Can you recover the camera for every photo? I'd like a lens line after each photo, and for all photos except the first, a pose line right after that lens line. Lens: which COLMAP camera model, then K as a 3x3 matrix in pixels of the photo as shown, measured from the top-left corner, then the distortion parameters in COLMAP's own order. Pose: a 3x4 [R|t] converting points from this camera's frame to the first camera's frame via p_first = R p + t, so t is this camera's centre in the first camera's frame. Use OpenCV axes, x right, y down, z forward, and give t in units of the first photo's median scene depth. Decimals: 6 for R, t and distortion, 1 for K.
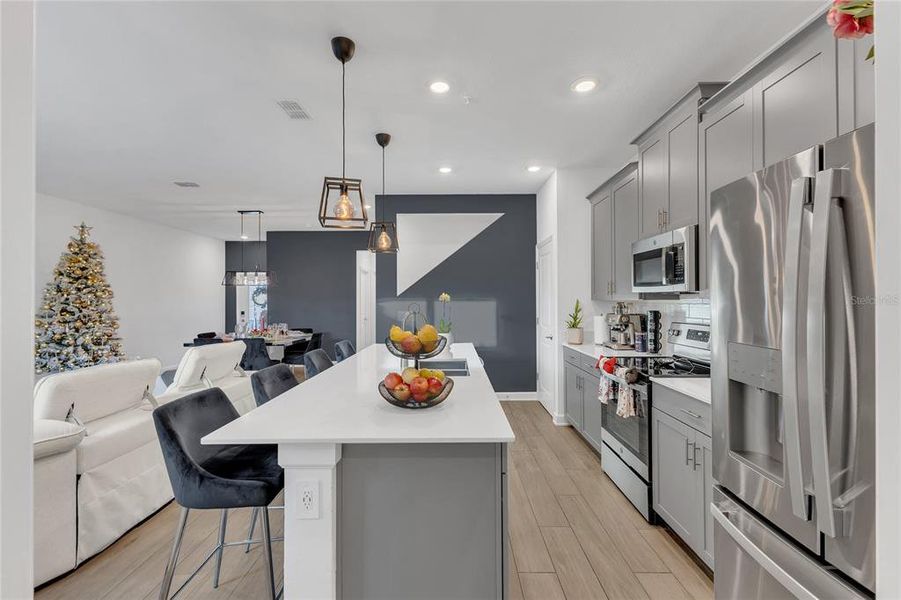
lens RADIAL K [[389.3, 0, 458.9], [0, 389.3, 297.9], [0, 0, 1]] dist [0.030323, -0.000078]
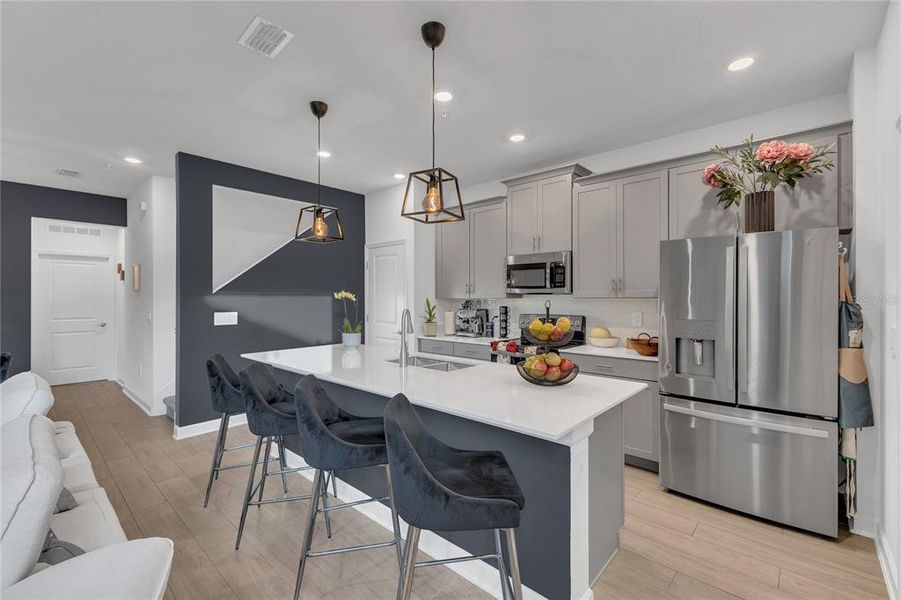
lens RADIAL K [[389.3, 0, 458.9], [0, 389.3, 297.9], [0, 0, 1]] dist [0.030323, -0.000078]
pose [[0.673141, 0.006569, 0.739485, -0.610995], [-0.005587, 0.999977, -0.003797, 0.008616], [-0.739493, -0.001576, 0.673162, 0.194976]]
